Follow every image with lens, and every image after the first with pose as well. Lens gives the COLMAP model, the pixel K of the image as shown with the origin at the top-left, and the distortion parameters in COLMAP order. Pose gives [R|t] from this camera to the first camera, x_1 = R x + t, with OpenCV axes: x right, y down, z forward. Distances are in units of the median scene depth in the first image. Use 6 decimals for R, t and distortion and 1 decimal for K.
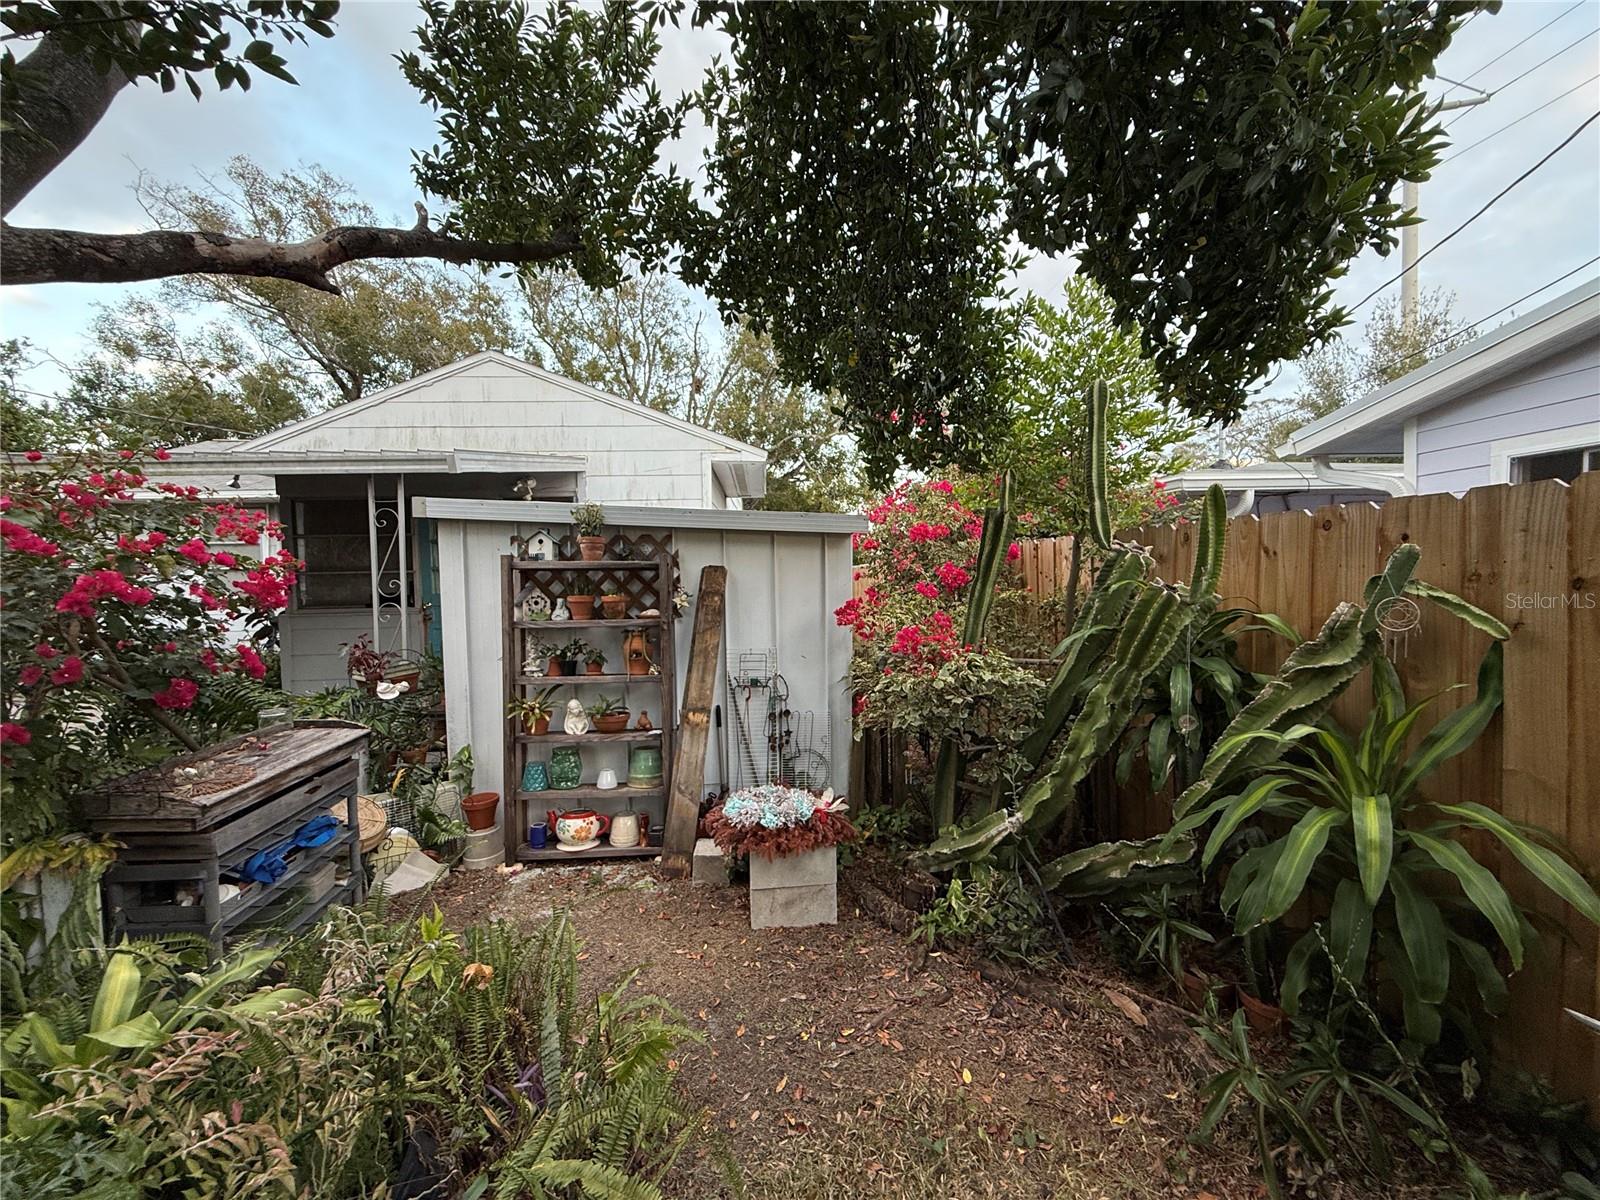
lens RADIAL K [[636.4, 0, 796.9], [0, 636.4, 600.3], [0, 0, 1]] dist [-0.000002, 0.000017]
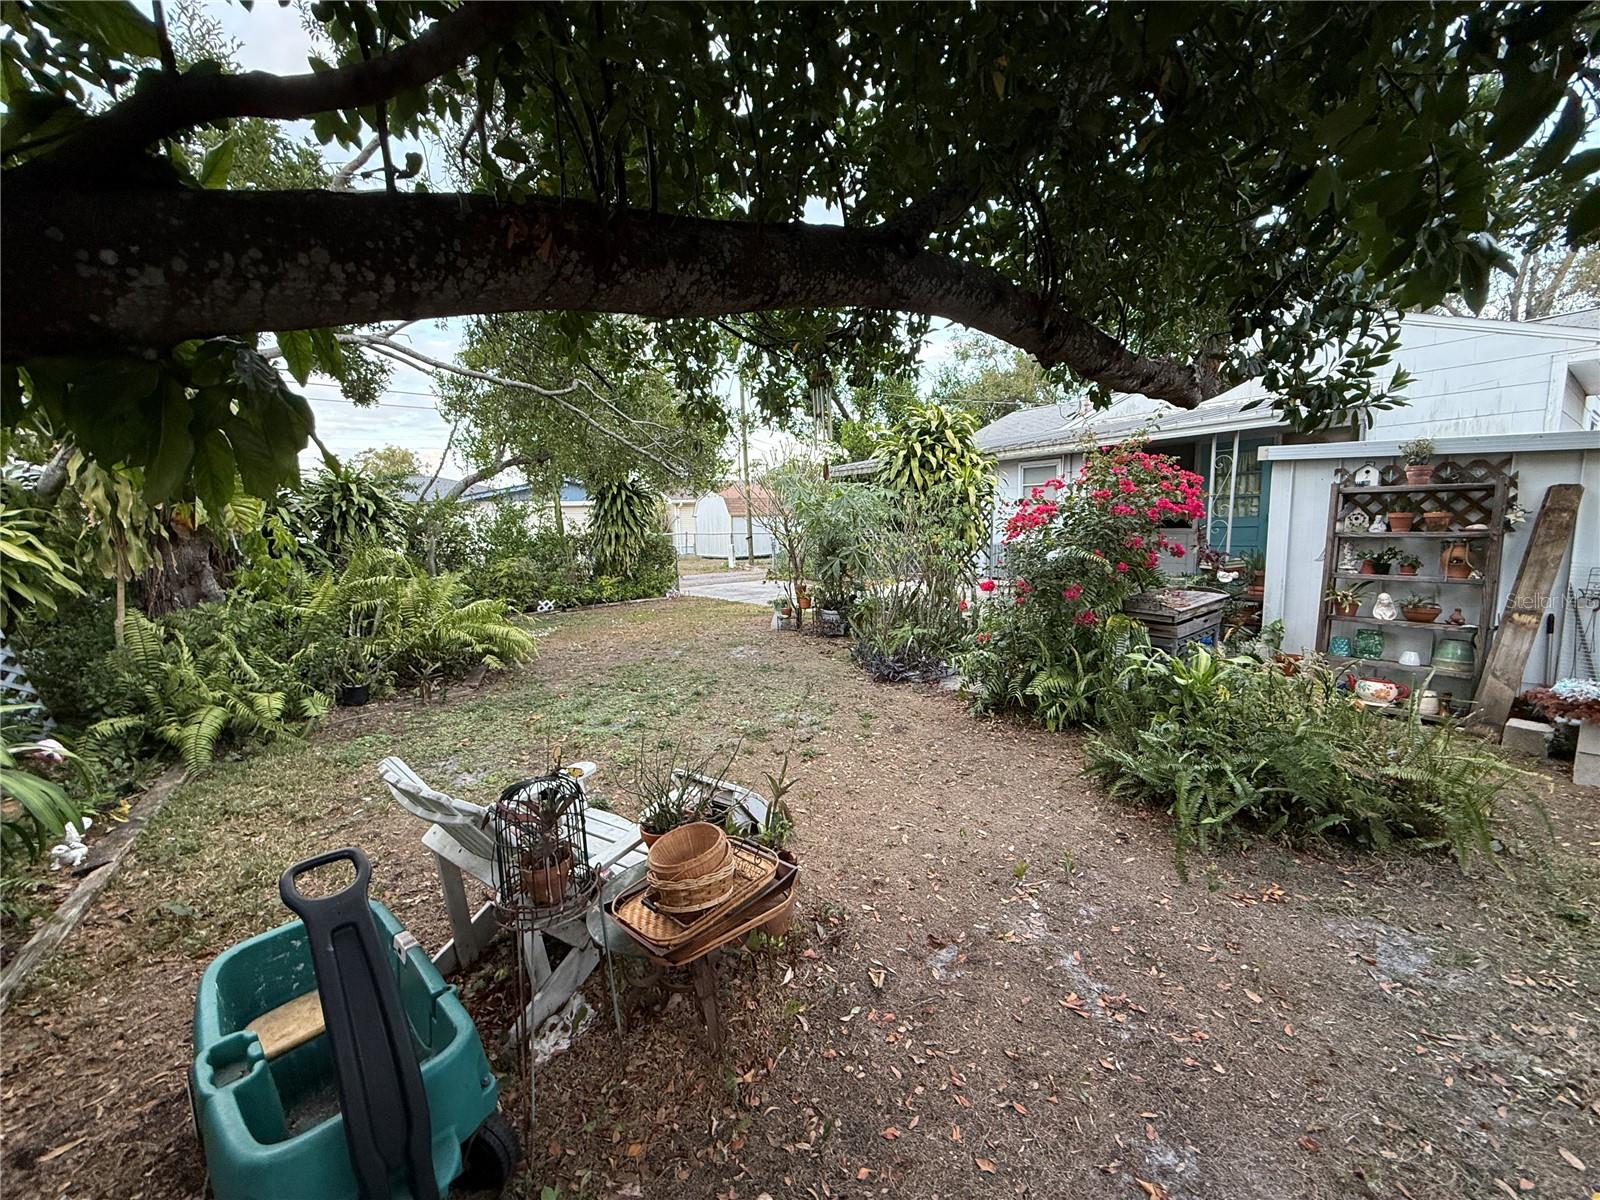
lens RADIAL K [[636.4, 0, 796.9], [0, 636.4, 600.3], [0, 0, 1]] dist [-0.000002, 0.000017]
pose [[0.557788, 0.103268, -0.823534, 0.053653], [-0.014983, 0.993321, 0.114410, 0.038504], [0.829848, -0.051477, 0.555610, -0.716269]]
